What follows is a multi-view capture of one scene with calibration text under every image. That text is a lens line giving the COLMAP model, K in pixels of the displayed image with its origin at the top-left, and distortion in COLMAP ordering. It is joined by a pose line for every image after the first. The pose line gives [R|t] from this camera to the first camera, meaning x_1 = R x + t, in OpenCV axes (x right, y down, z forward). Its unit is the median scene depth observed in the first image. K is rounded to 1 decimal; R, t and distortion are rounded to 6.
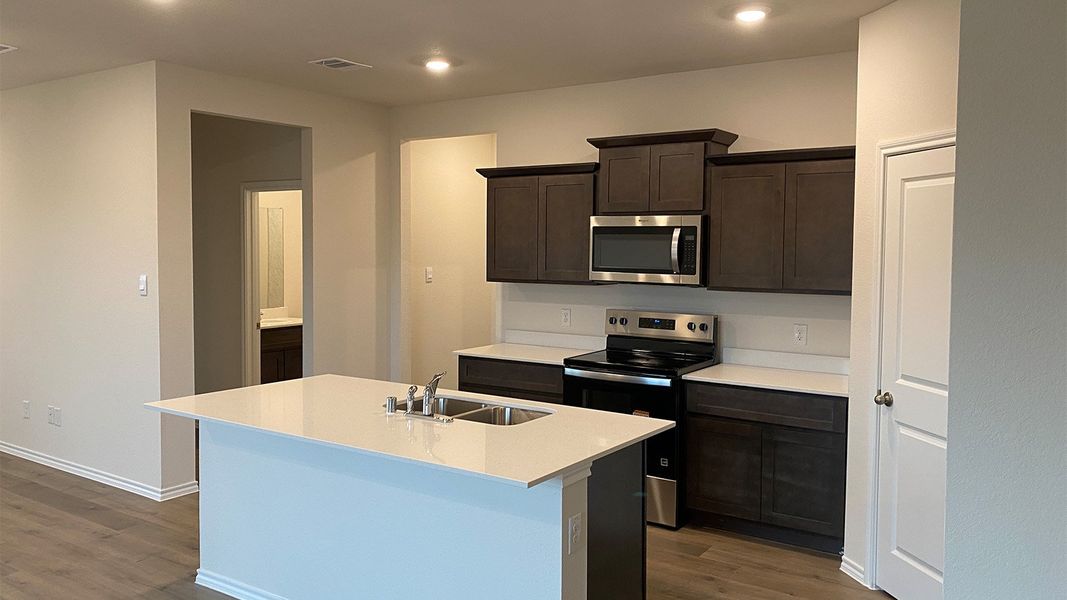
lens RADIAL K [[859.2, 0, 529.4], [0, 859.2, 290.7], [0, 0, 1]] dist [0.068590, -0.057458]
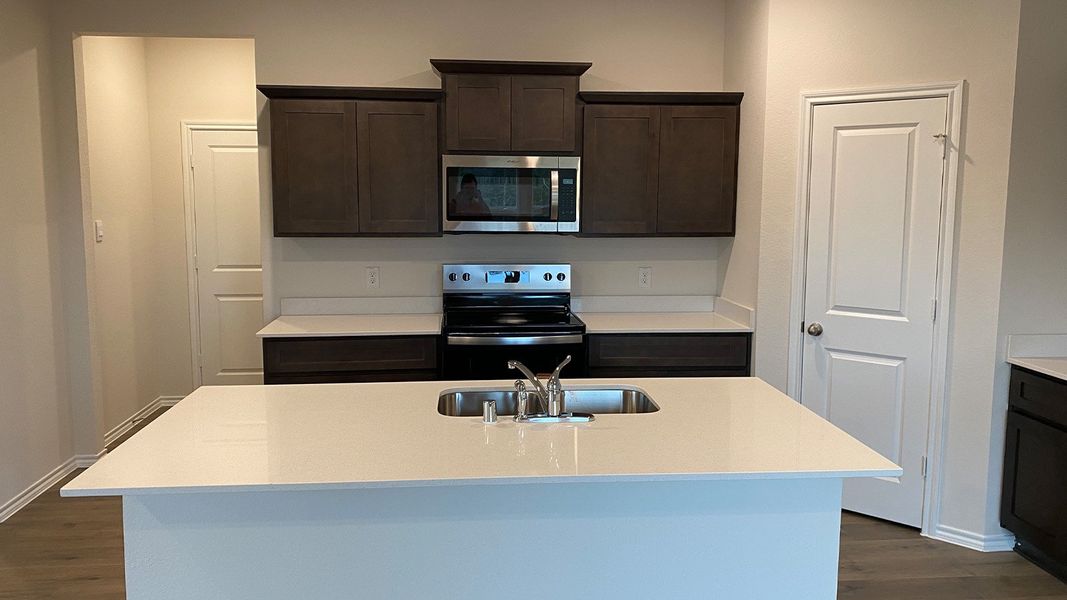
lens RADIAL K [[859.2, 0, 541.3], [0, 859.2, 297.9], [0, 0, 1]] dist [0.068590, -0.057458]
pose [[0.765006, -0.086086, 0.638243, -0.432990], [0.037362, 0.995289, 0.089461, -0.020515], [-0.642938, -0.044592, 0.764619, 0.305714]]
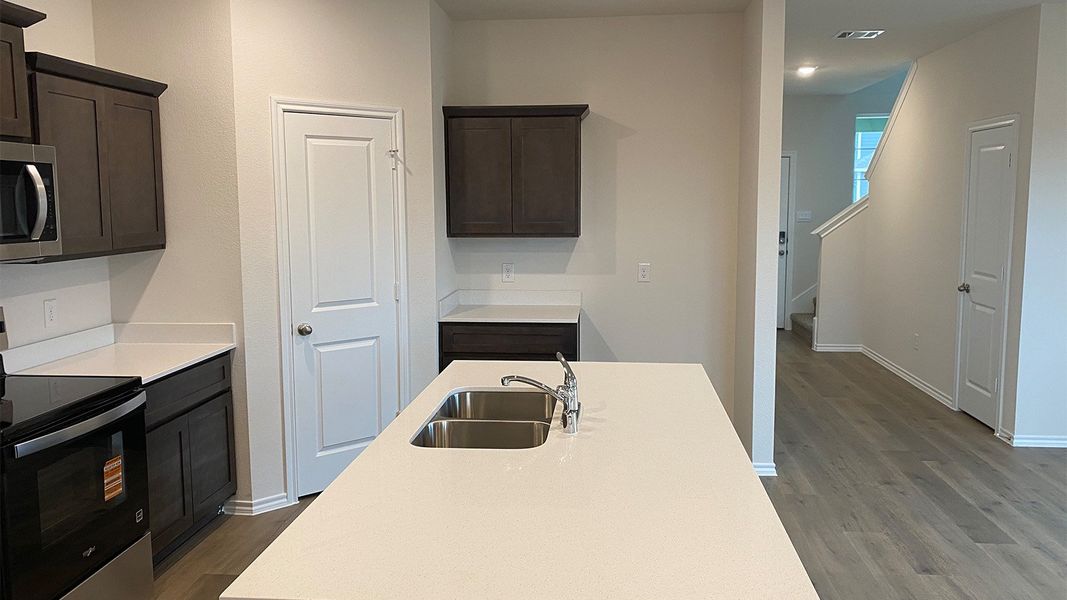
lens RADIAL K [[859.2, 0, 534.9], [0, 859.2, 303.9], [0, 0, 1]] dist [0.068590, -0.057458]
pose [[-0.524635, -0.110651, 0.844106, -0.553291], [0.047309, 0.986196, 0.158681, -0.058120], [-0.850012, 0.123183, -0.512158, 1.041701]]
